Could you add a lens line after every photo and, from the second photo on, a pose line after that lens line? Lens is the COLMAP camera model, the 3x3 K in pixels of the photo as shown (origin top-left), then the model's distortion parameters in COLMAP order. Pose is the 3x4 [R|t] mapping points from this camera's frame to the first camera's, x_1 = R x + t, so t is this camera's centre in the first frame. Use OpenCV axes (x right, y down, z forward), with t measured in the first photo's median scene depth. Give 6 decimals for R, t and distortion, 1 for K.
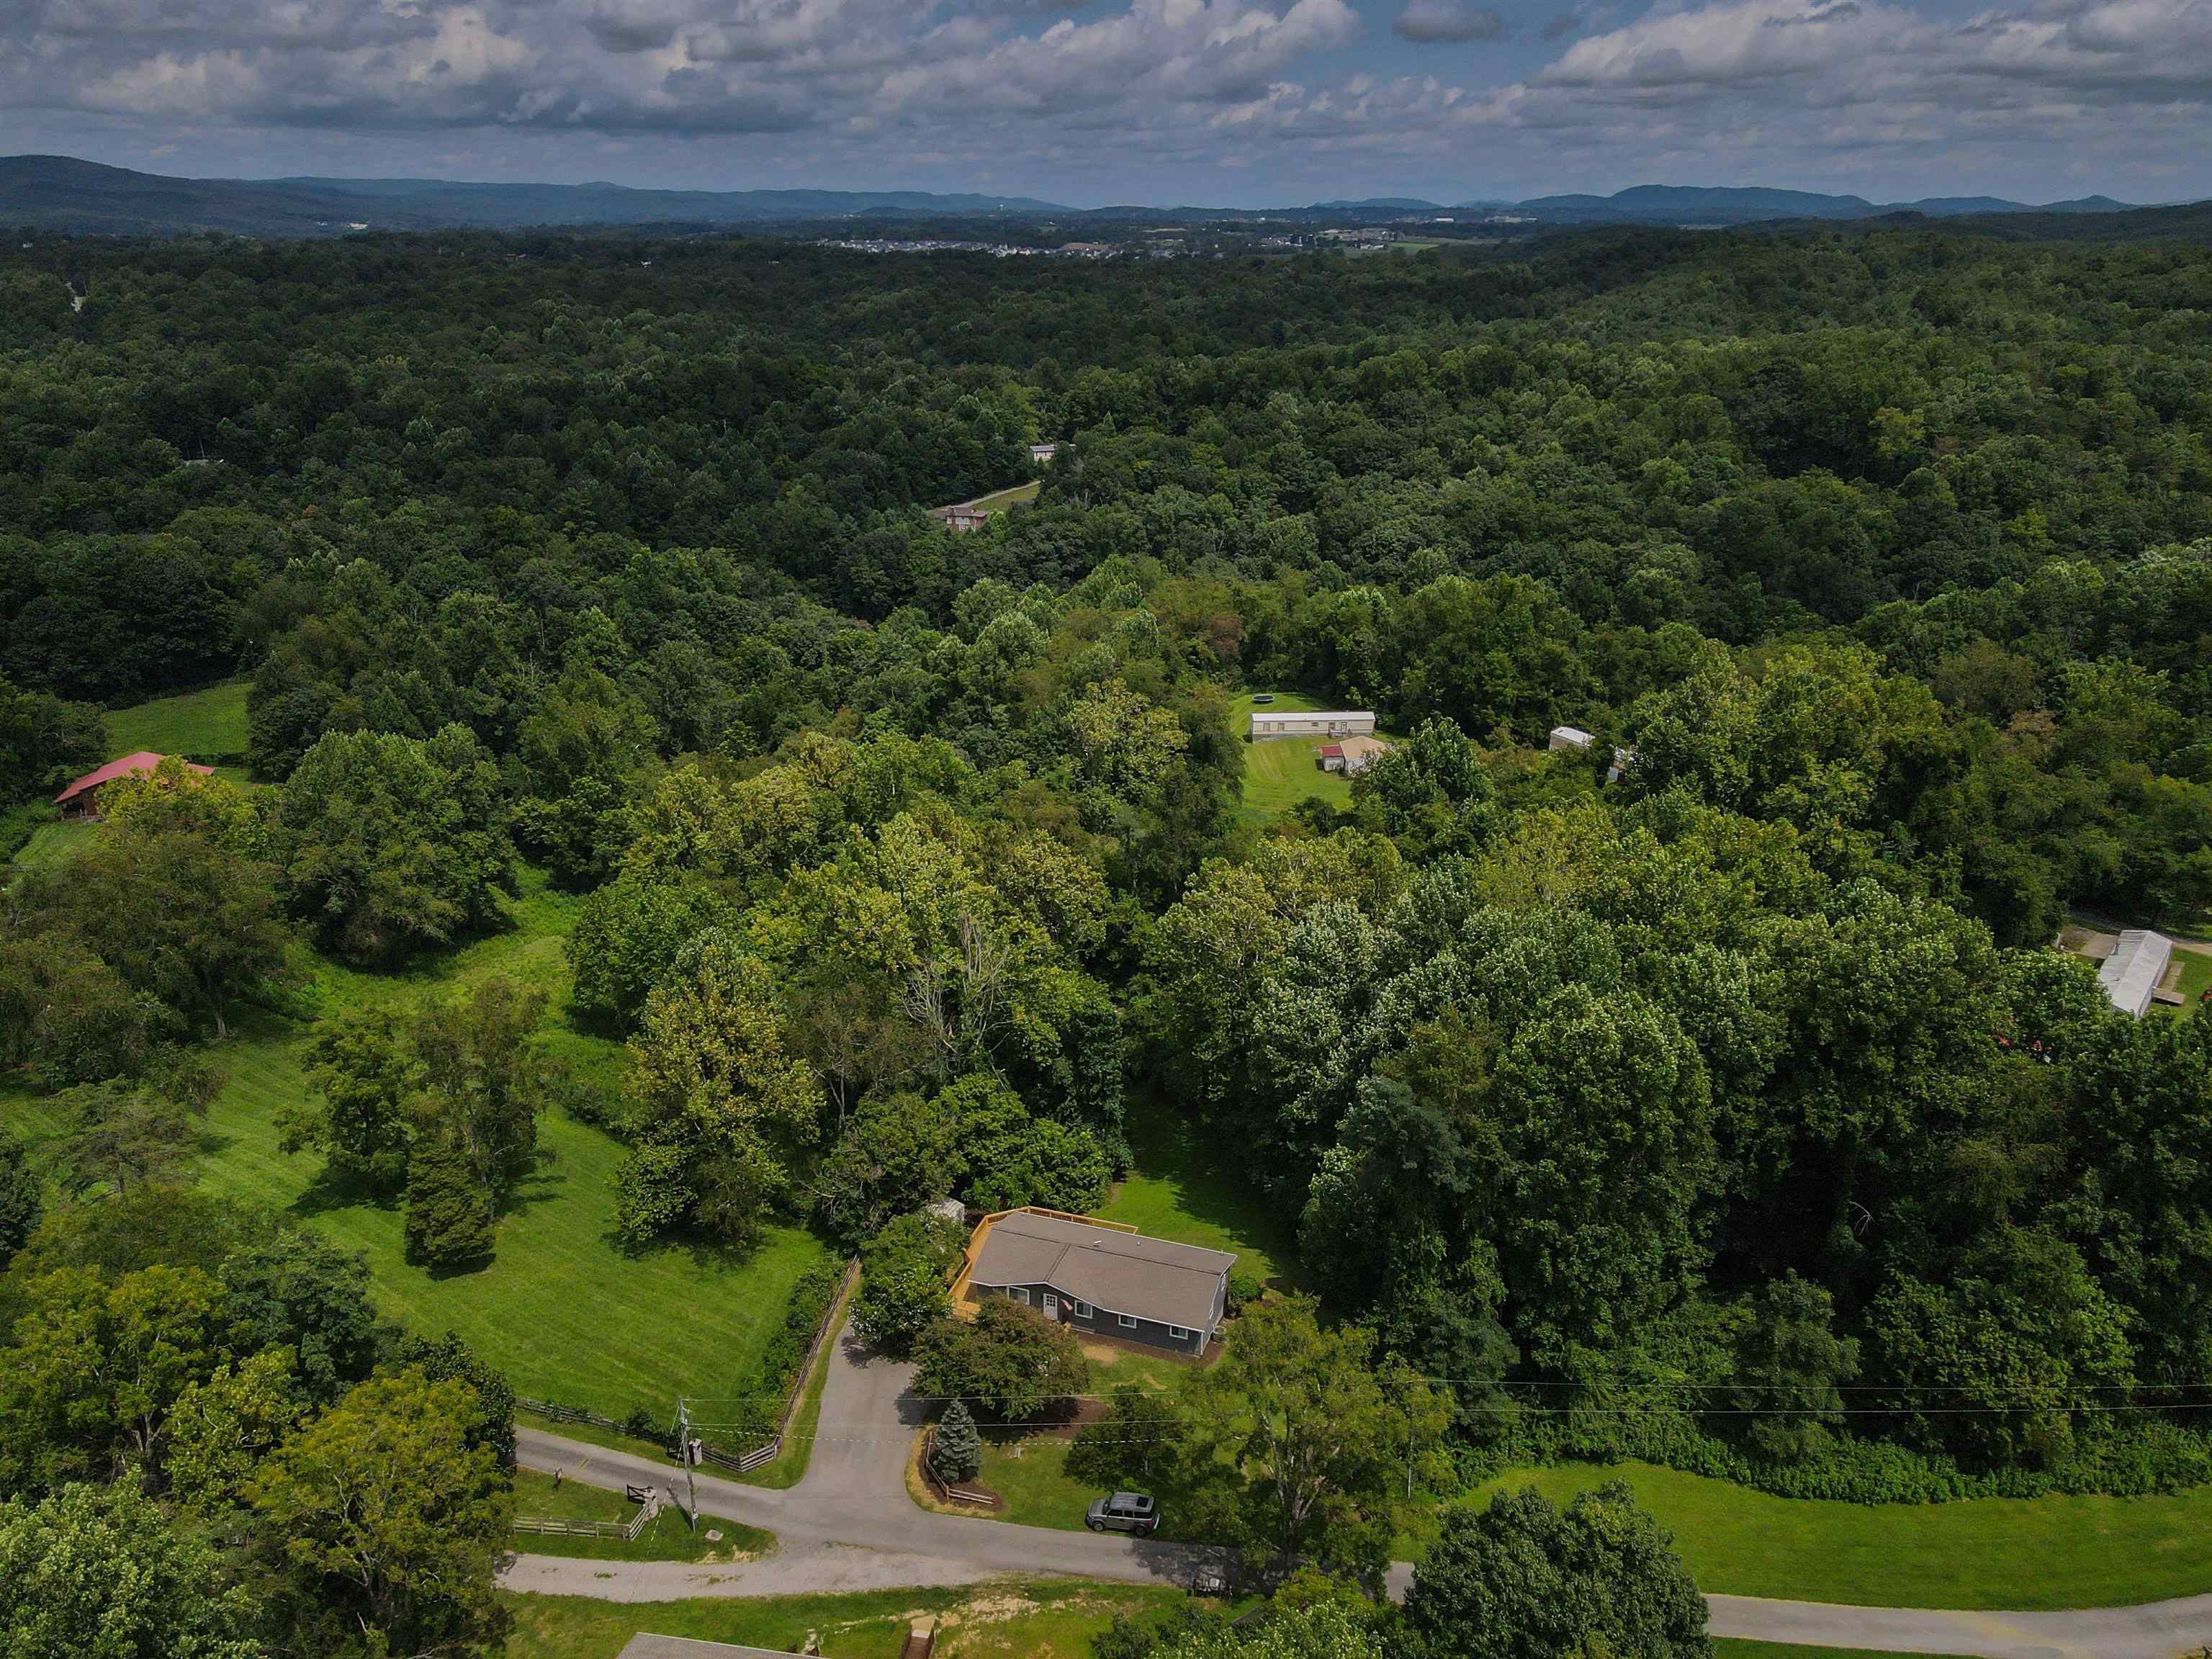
lens RADIAL K [[1602.7, 0, 1106.0], [0, 1602.7, 829.5], [0, 0, 1]] dist [0.011957, 0.013856]
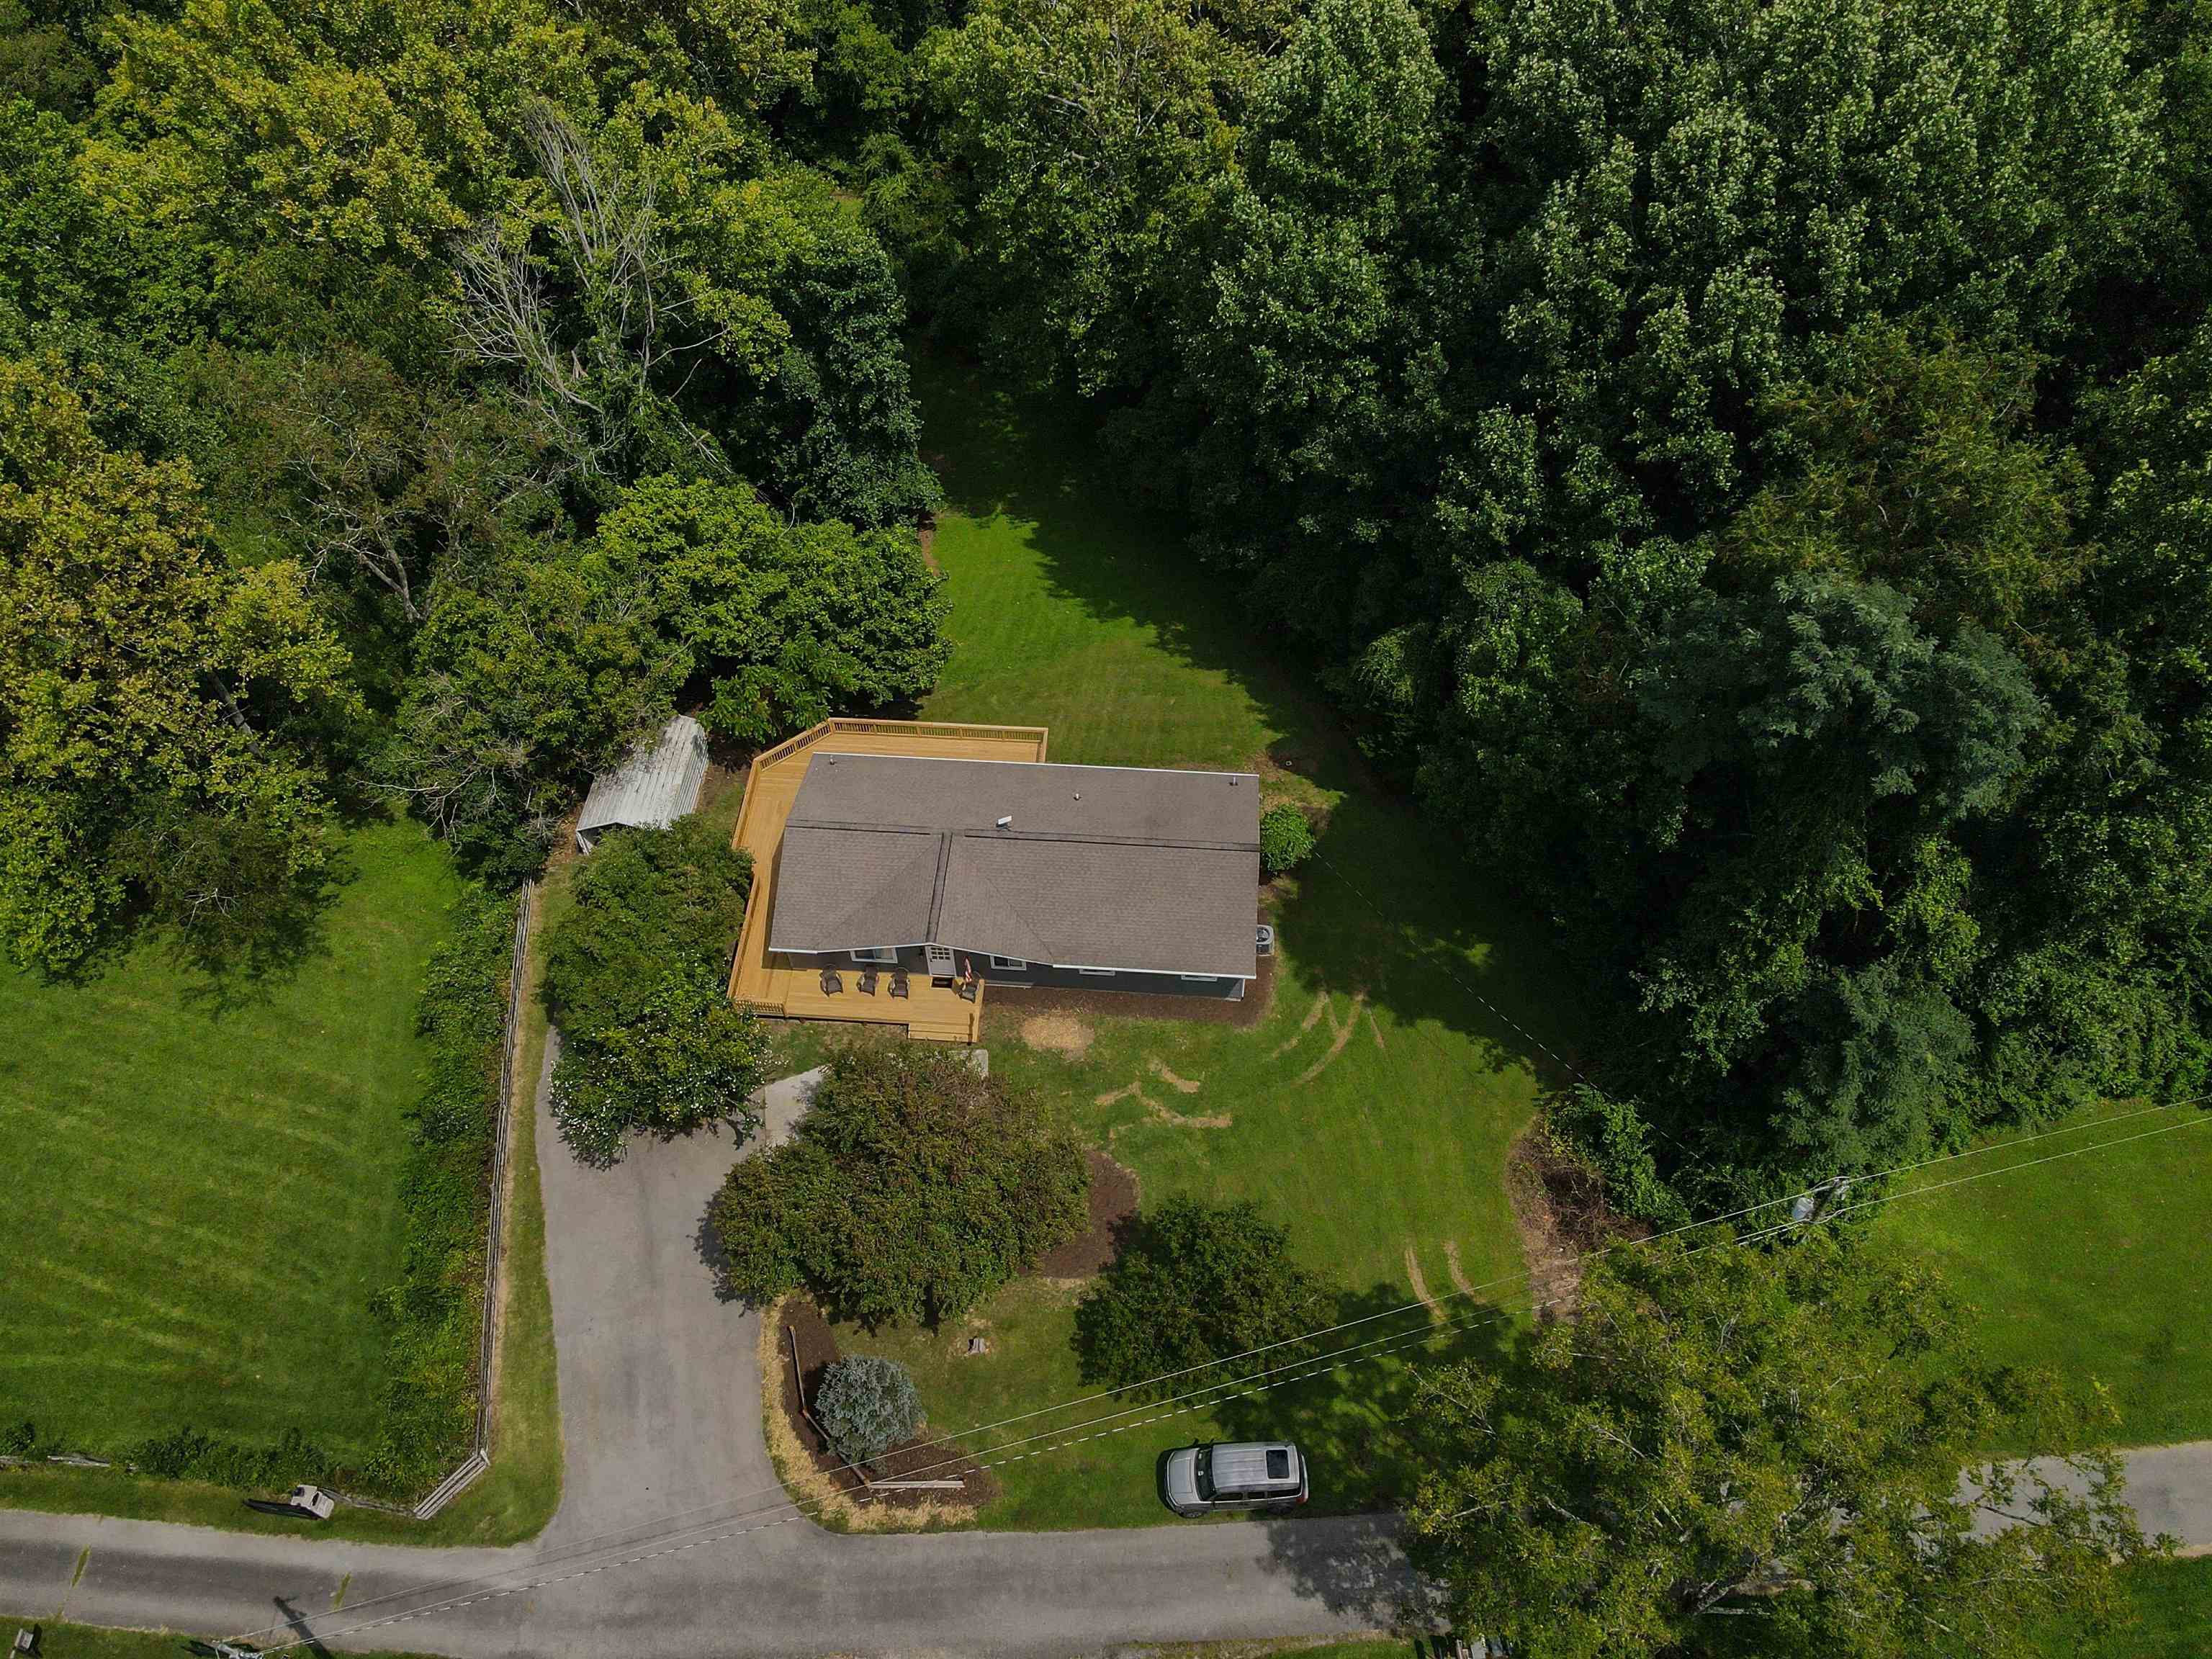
lens RADIAL K [[1602.7, 0, 1106.0], [0, 1602.7, 829.5], [0, 0, 1]] dist [0.011957, 0.013856]
pose [[0.967538, -0.206272, 0.146023, -0.053025], [0.092755, 0.827298, 0.554053, -0.021244], [-0.235090, -0.522522, 0.819575, 0.620881]]
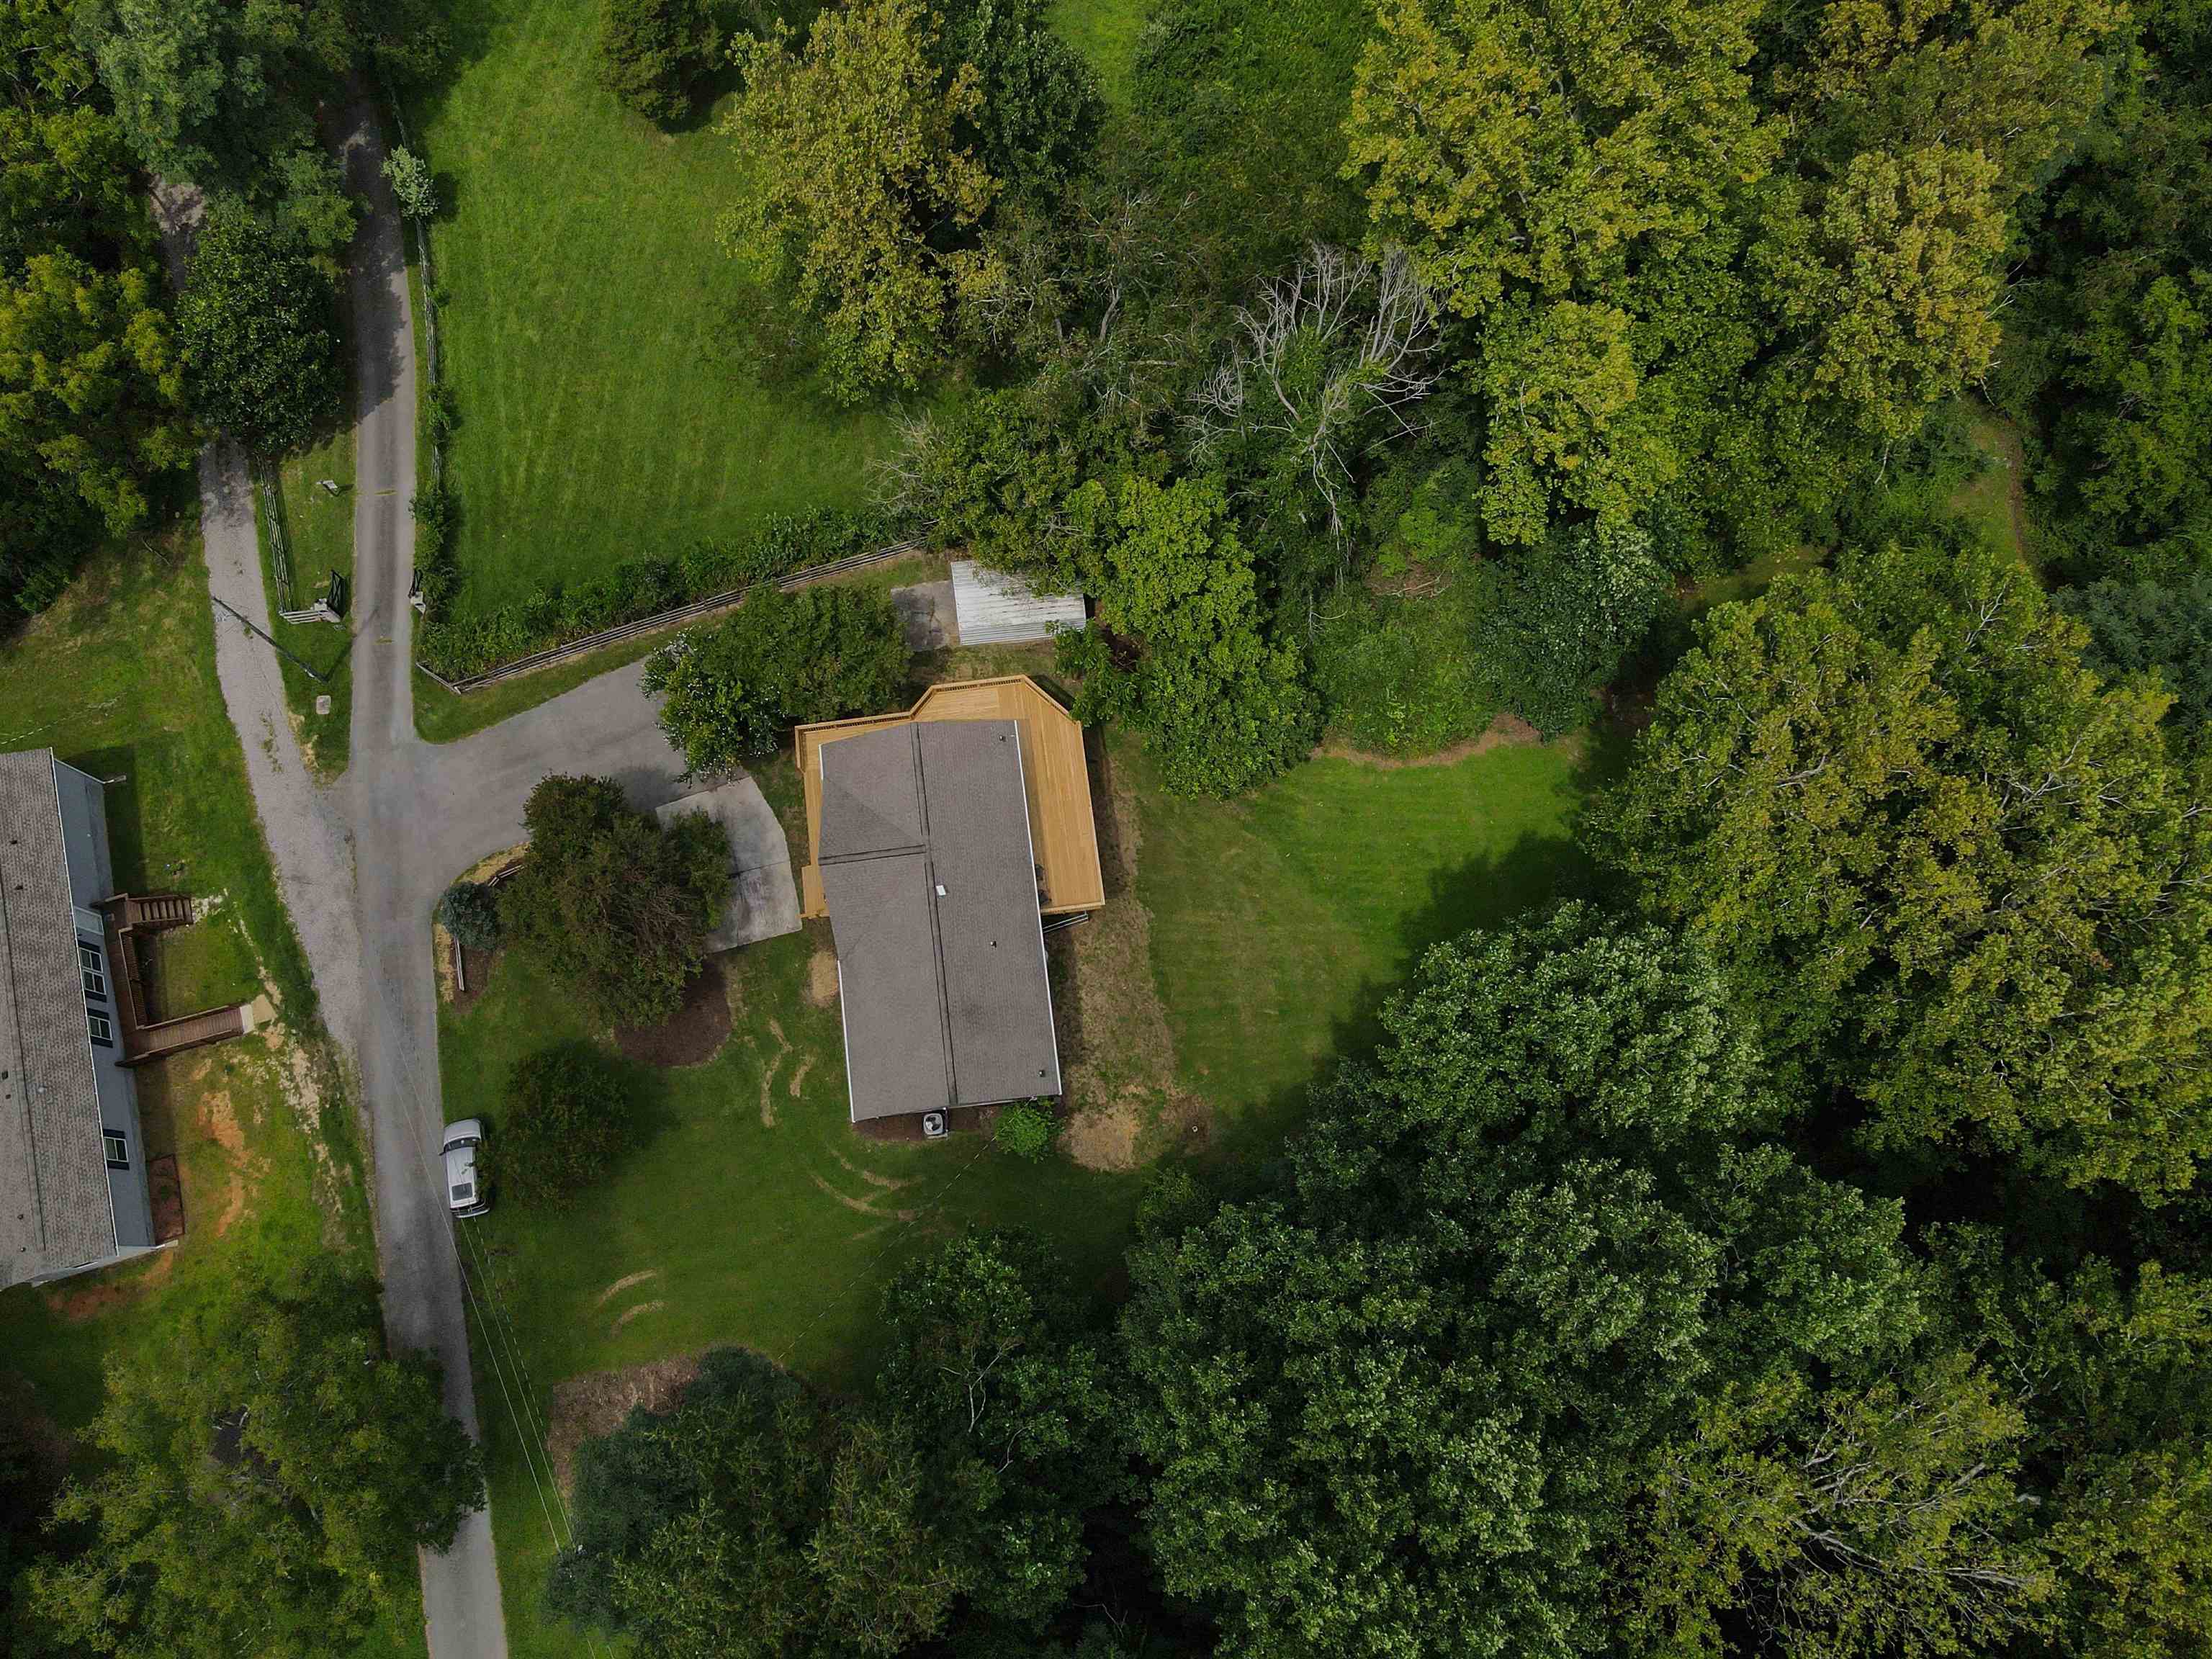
lens RADIAL K [[1602.7, 0, 1106.0], [0, 1602.7, 829.5], [0, 0, 1]] dist [0.011957, 0.013856]
pose [[0.437968, 0.868042, -0.233854, 0.157508], [-0.313739, 0.391359, 0.865104, -0.328242], [0.842468, -0.305519, 0.443742, 0.852443]]
